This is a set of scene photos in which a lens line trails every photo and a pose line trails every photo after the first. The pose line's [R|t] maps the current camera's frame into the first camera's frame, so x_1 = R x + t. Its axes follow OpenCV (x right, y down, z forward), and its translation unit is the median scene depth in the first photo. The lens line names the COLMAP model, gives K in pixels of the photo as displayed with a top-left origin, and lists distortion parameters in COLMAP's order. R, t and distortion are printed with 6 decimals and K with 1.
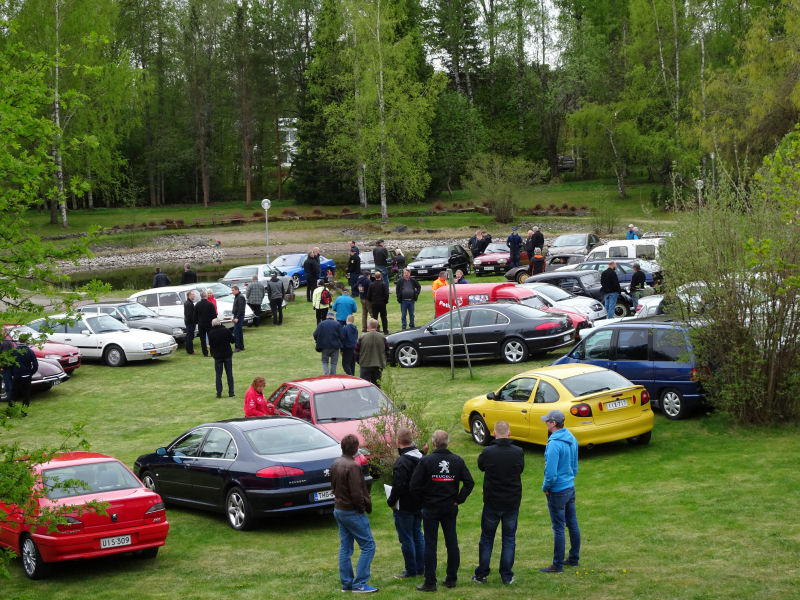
lens RADIAL K [[1619.6, 0, 400.6], [0, 1619.6, 303.1], [0, 0, 1]] dist [-0.070417, 0.000000]
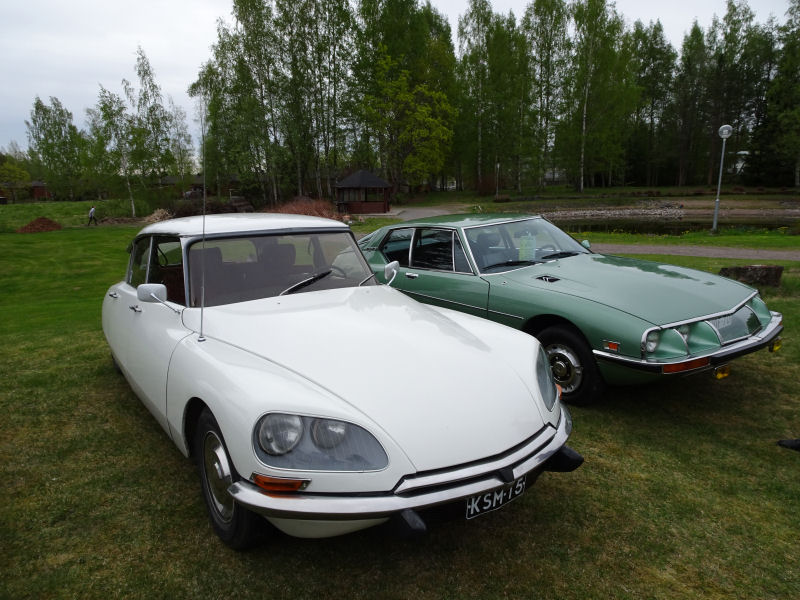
lens RADIAL K [[577.7, 0, 398.5], [0, 577.7, 298.9], [0, 0, 1]] dist [0.024123, -0.008805]
pose [[0.833461, 0.133500, -0.536210, -0.029646], [-0.072292, 0.988380, 0.133710, -0.004784], [0.547829, -0.072678, 0.833427, 0.382265]]
